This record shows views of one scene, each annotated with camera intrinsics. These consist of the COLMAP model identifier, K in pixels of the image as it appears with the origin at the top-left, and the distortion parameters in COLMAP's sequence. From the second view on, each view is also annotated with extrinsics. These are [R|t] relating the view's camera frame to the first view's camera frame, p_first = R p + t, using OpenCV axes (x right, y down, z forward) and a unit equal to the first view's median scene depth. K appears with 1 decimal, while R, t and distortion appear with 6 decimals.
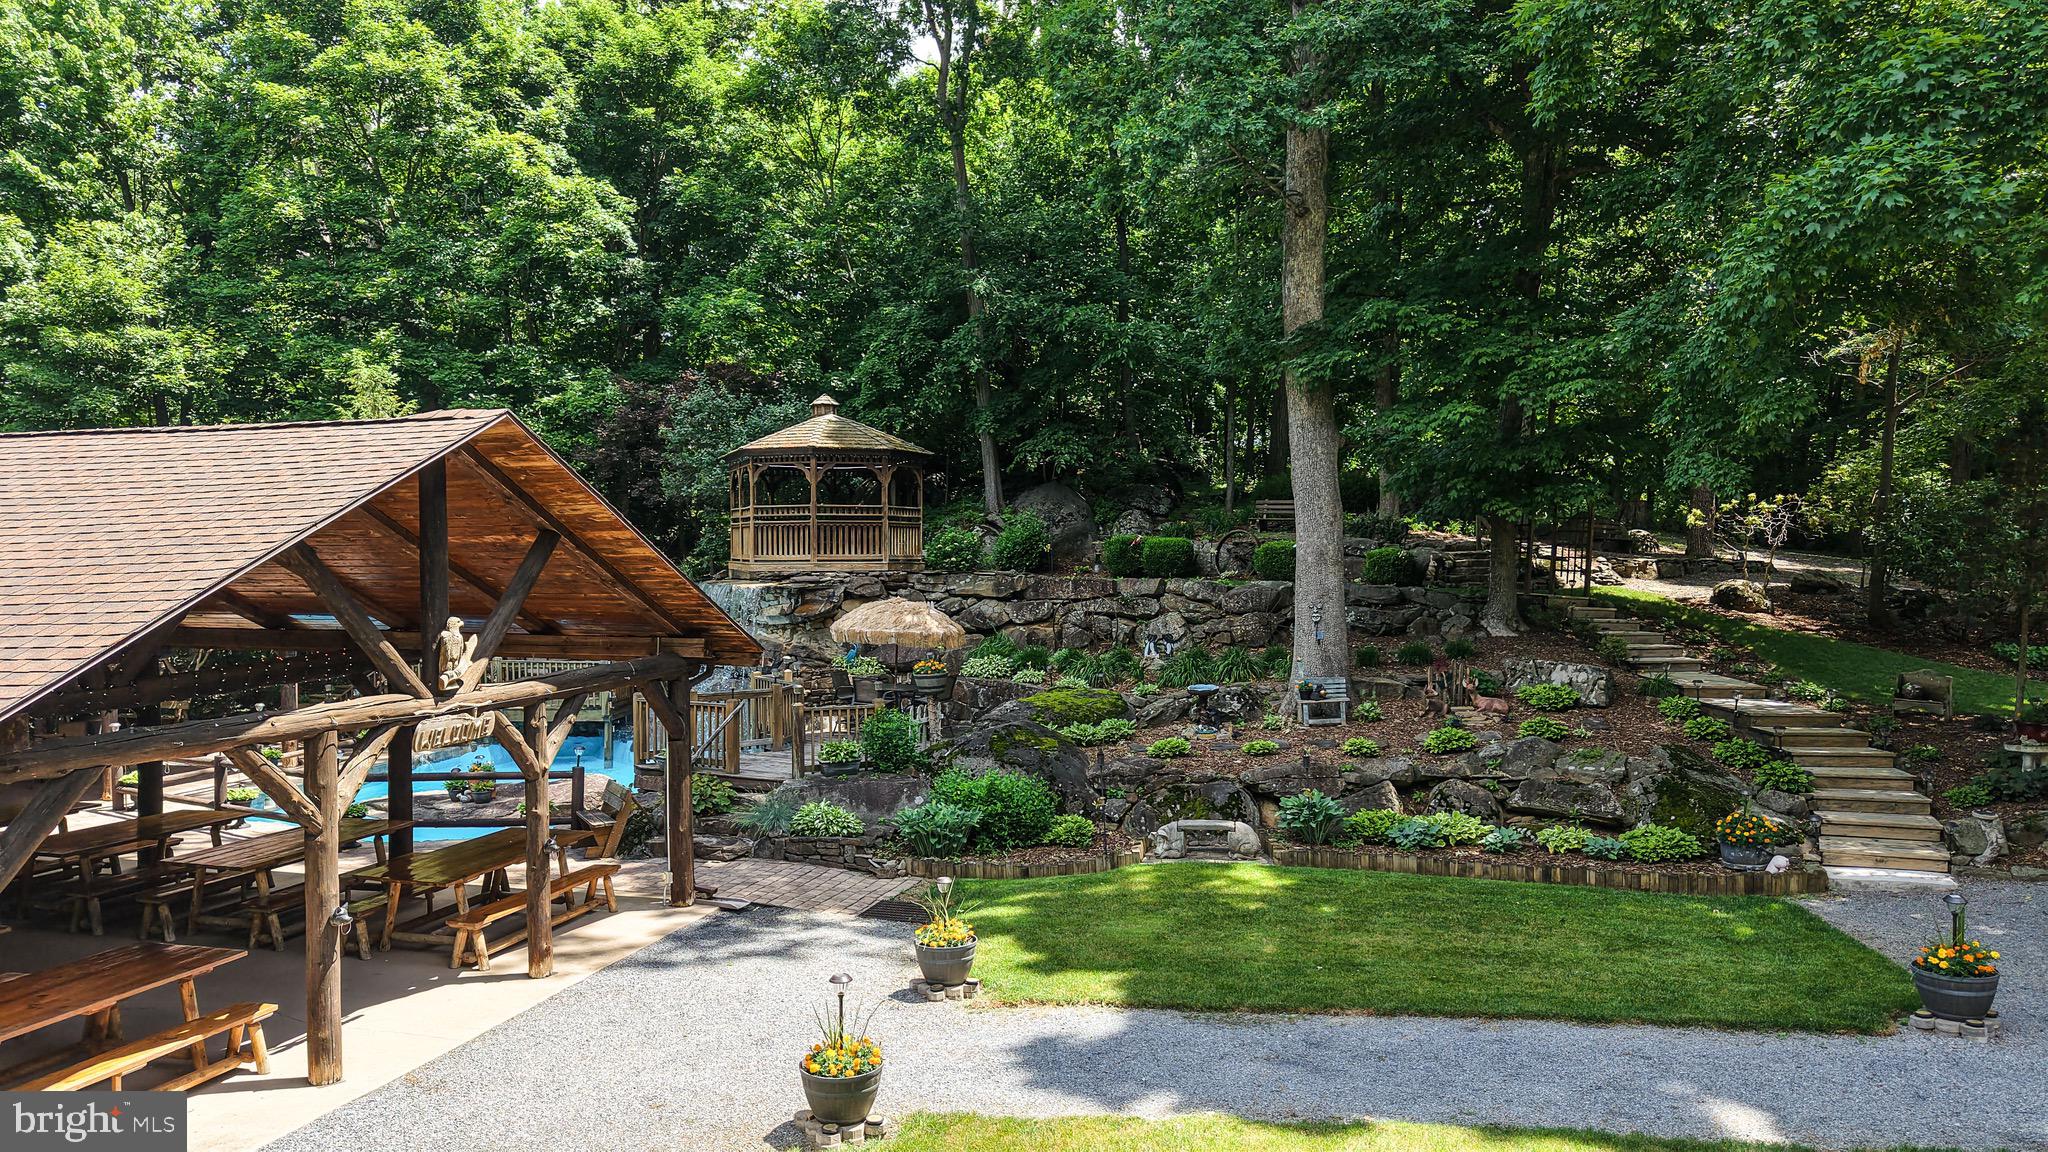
lens RADIAL K [[1369.8, 0, 1014.3], [0, 1369.8, 578.7], [0, 0, 1]] dist [0.027787, -0.036633]
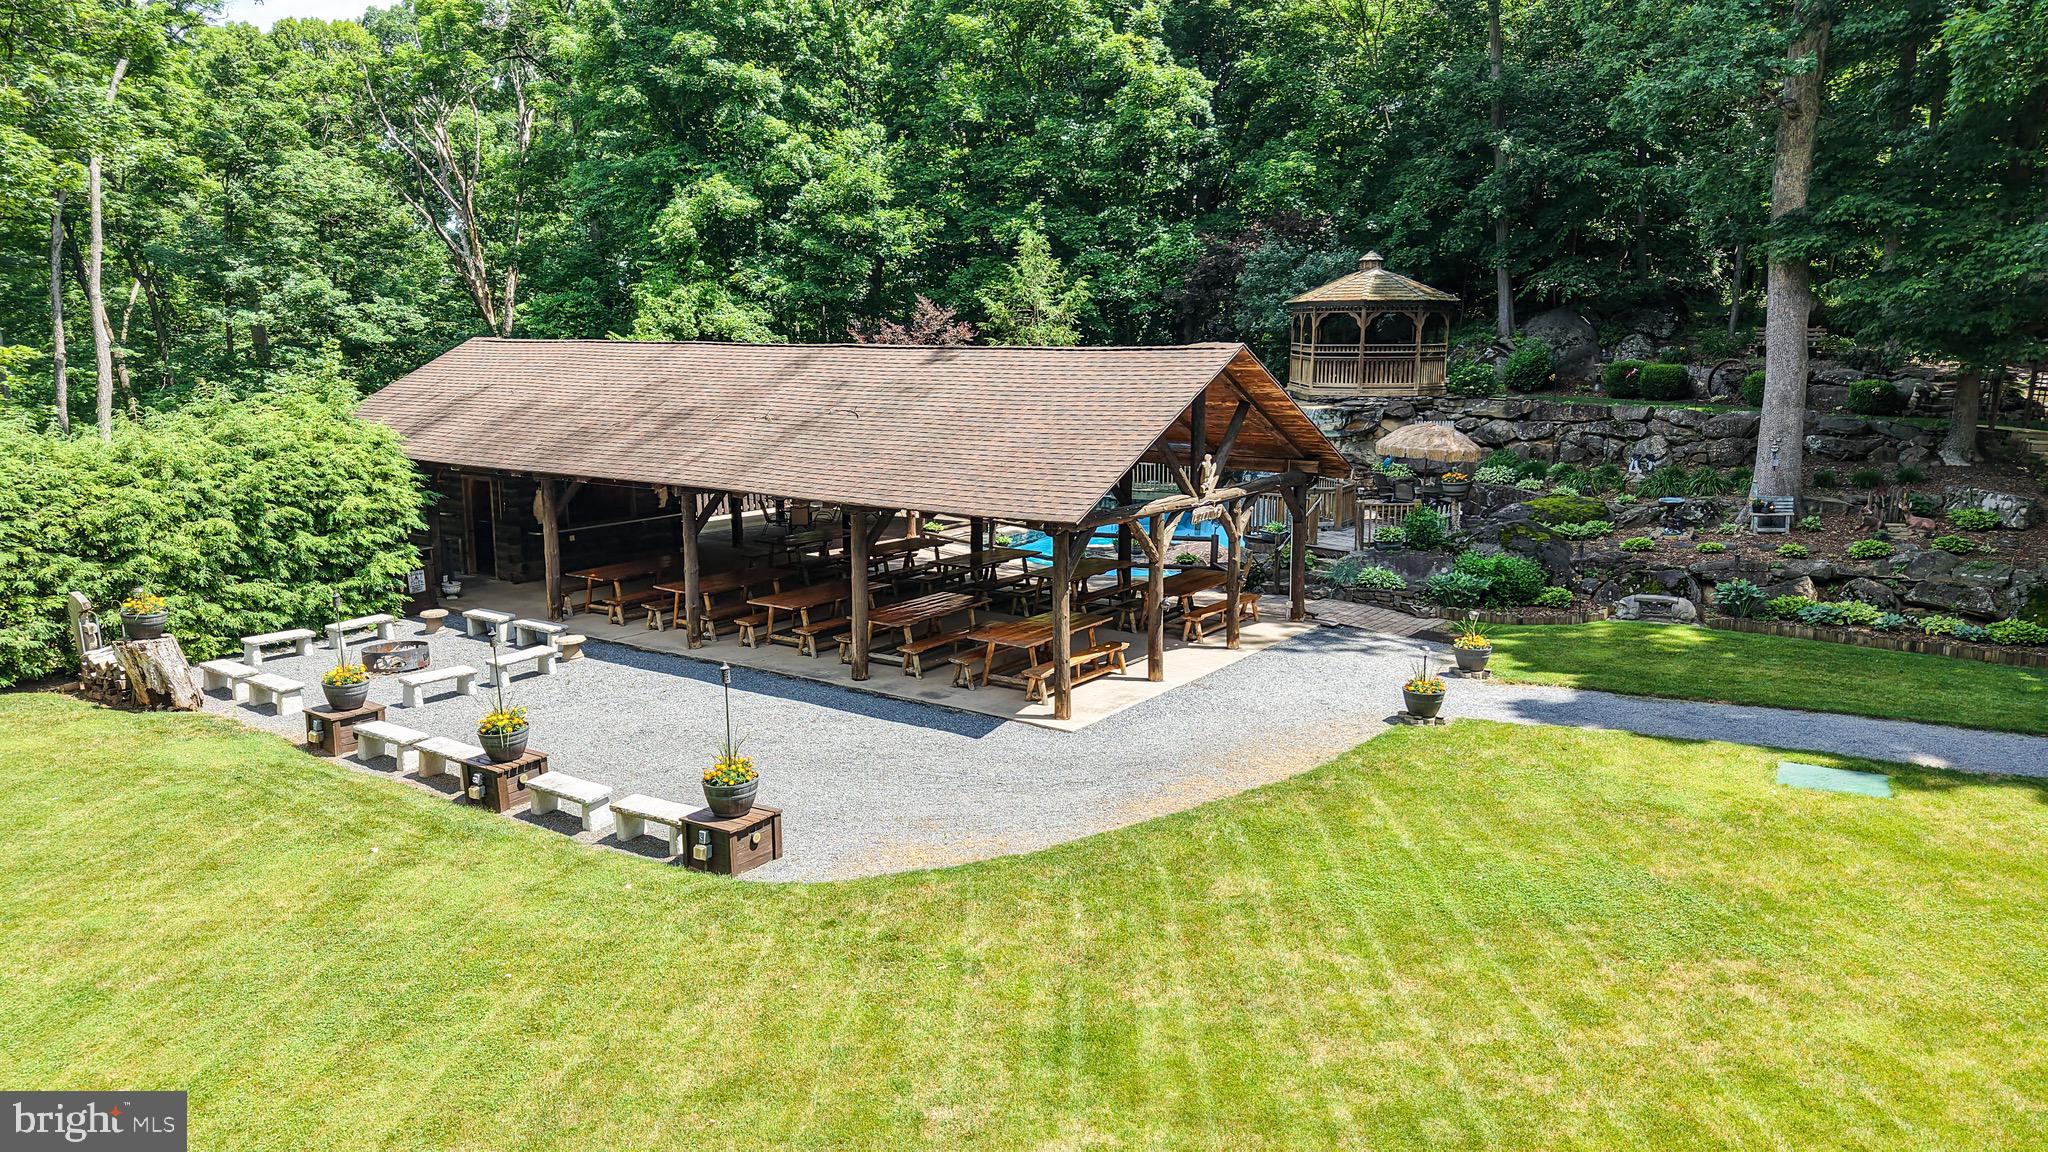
lens RADIAL K [[1369.8, 0, 1020.5], [0, 1369.8, 577.7], [0, 0, 1]] dist [0.027787, -0.036633]
pose [[0.942674, 0.062474, -0.327815, -0.011702], [-0.008388, 0.986446, 0.163873, -0.050233], [0.333610, -0.151729, 0.930421, -0.388933]]
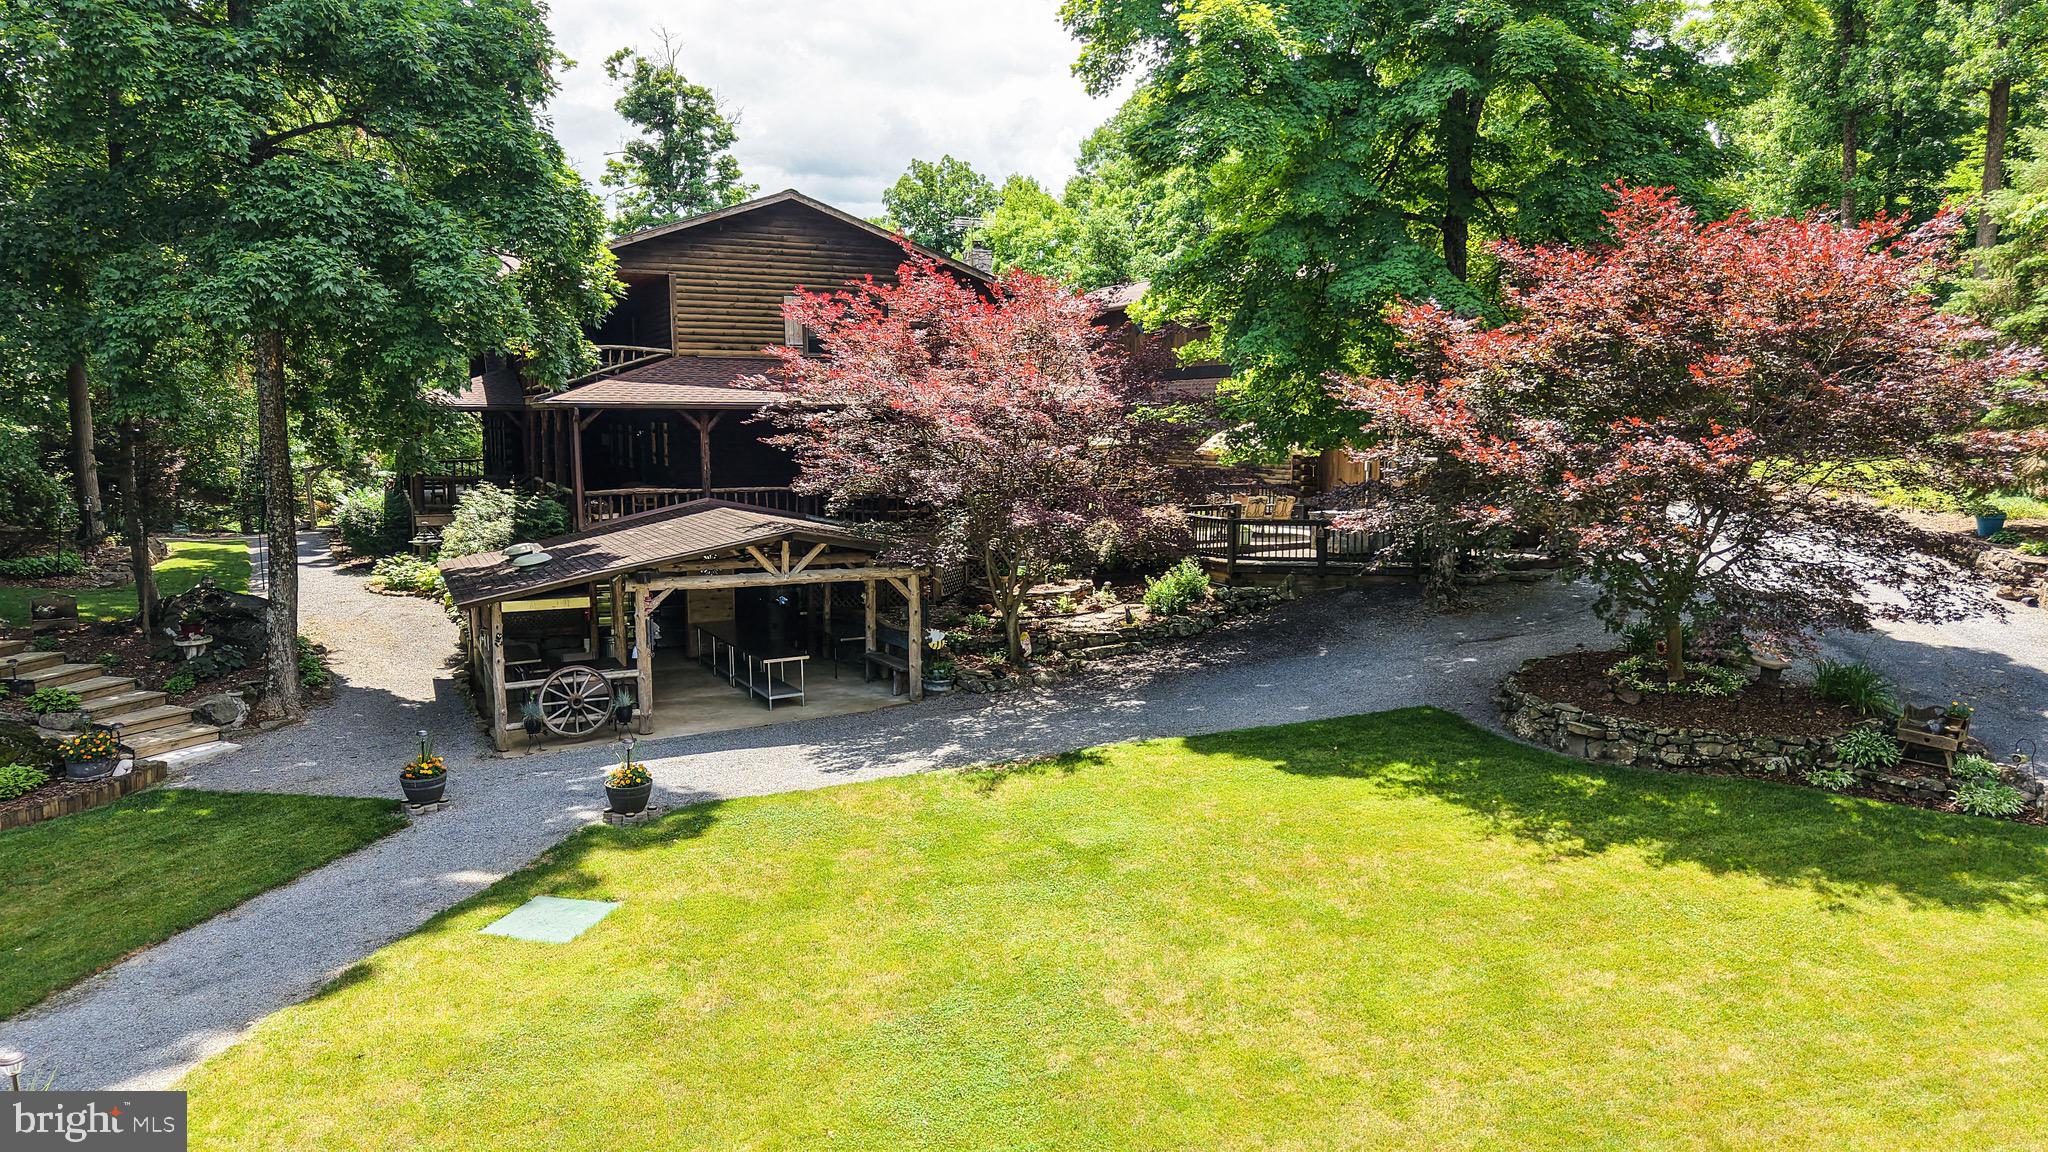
lens RADIAL K [[1369.8, 0, 1035.2], [0, 1369.8, 574.8], [0, 0, 1]] dist [0.027787, -0.036633]
pose [[0.035897, -0.116763, 0.992511, -0.383698], [0.017678, 0.993070, 0.116189, -0.056986], [-0.999199, 0.013375, 0.037712, 0.082375]]
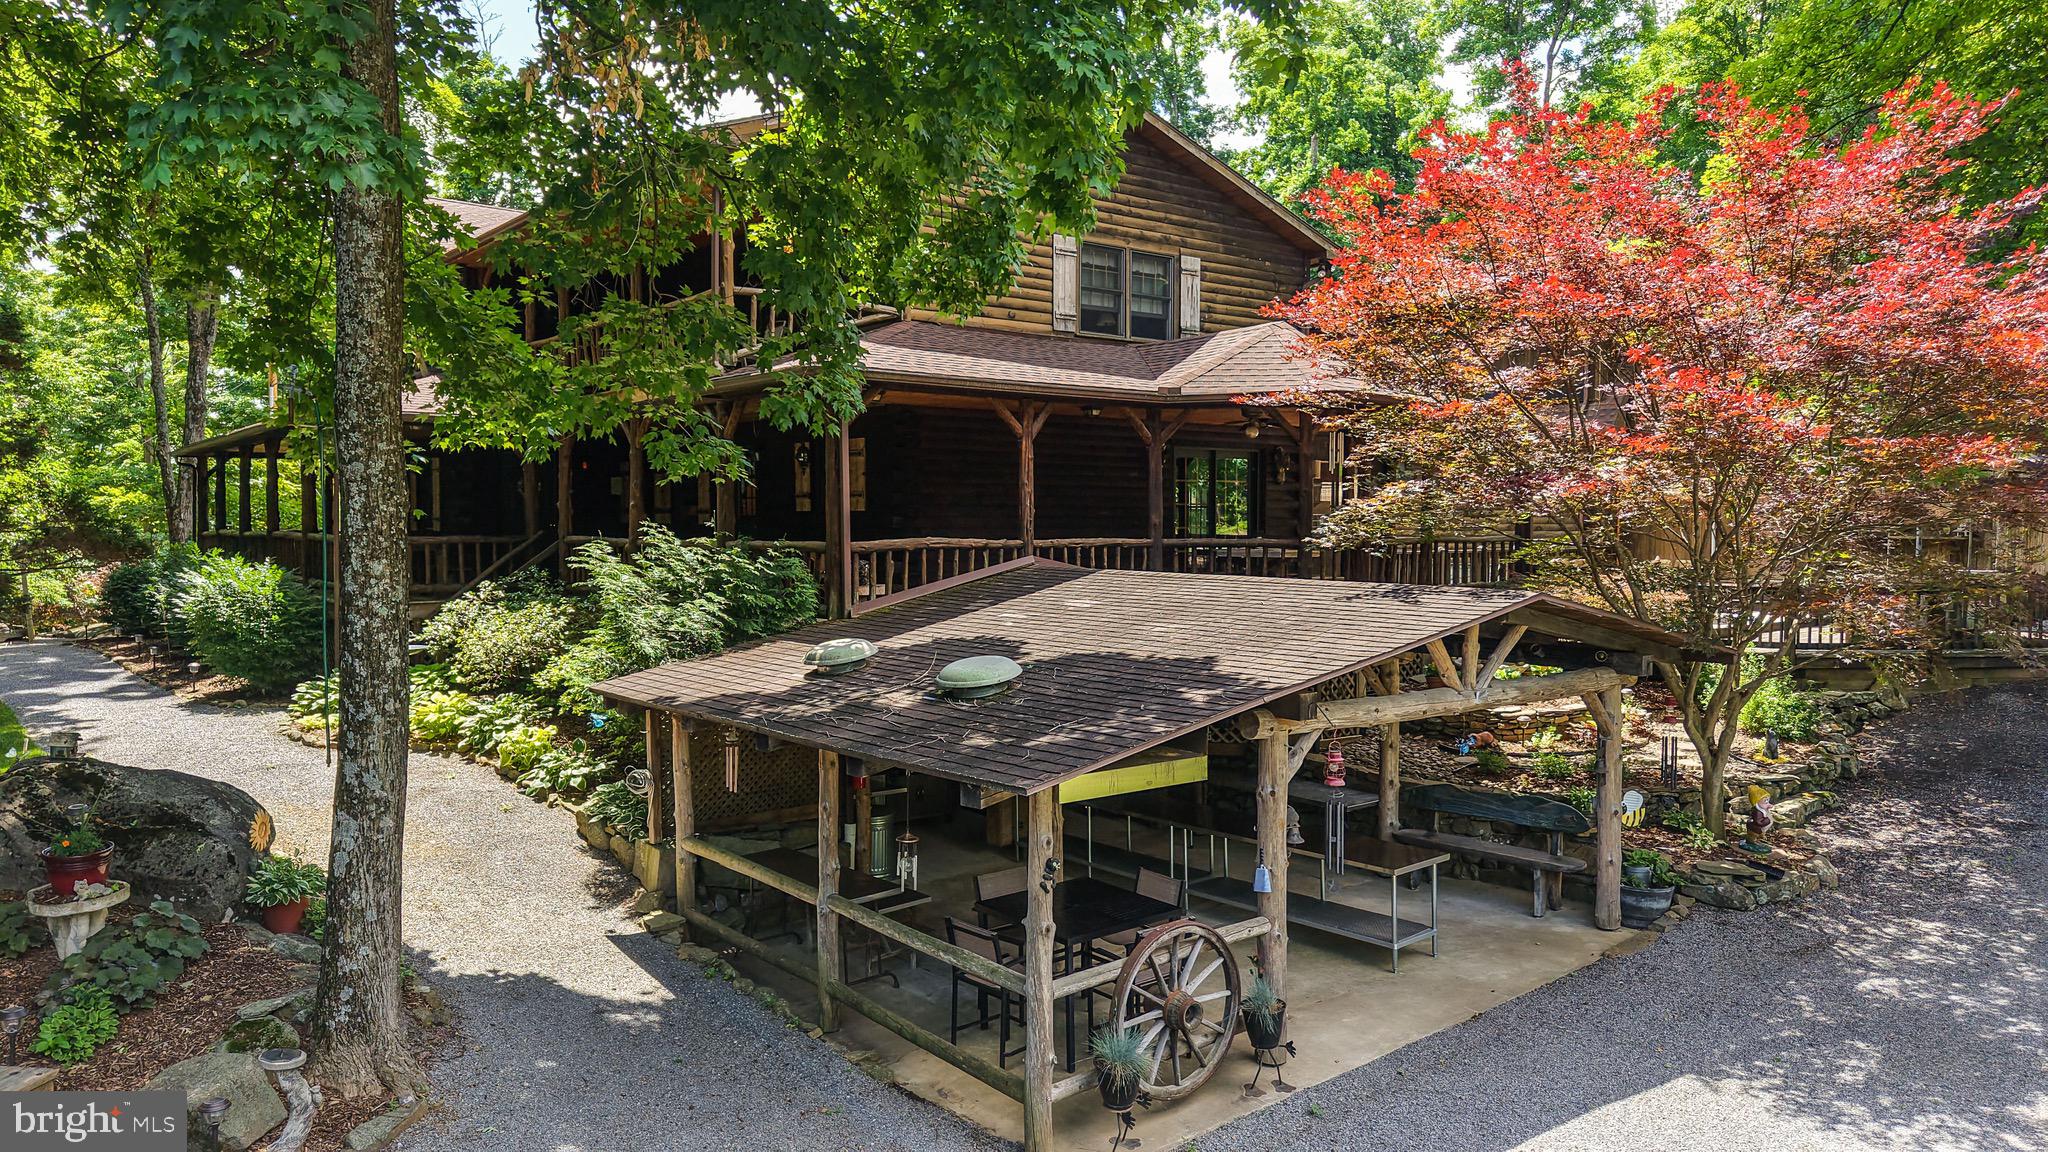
lens RADIAL K [[1369.8, 0, 1021.7], [0, 1369.8, 573.4], [0, 0, 1]] dist [0.027787, -0.036633]
pose [[-0.186191, -0.036519, 0.981835, 0.099785], [0.018522, 0.999001, 0.040670, -0.013031], [-0.982339, 0.025758, -0.185329, 0.497399]]
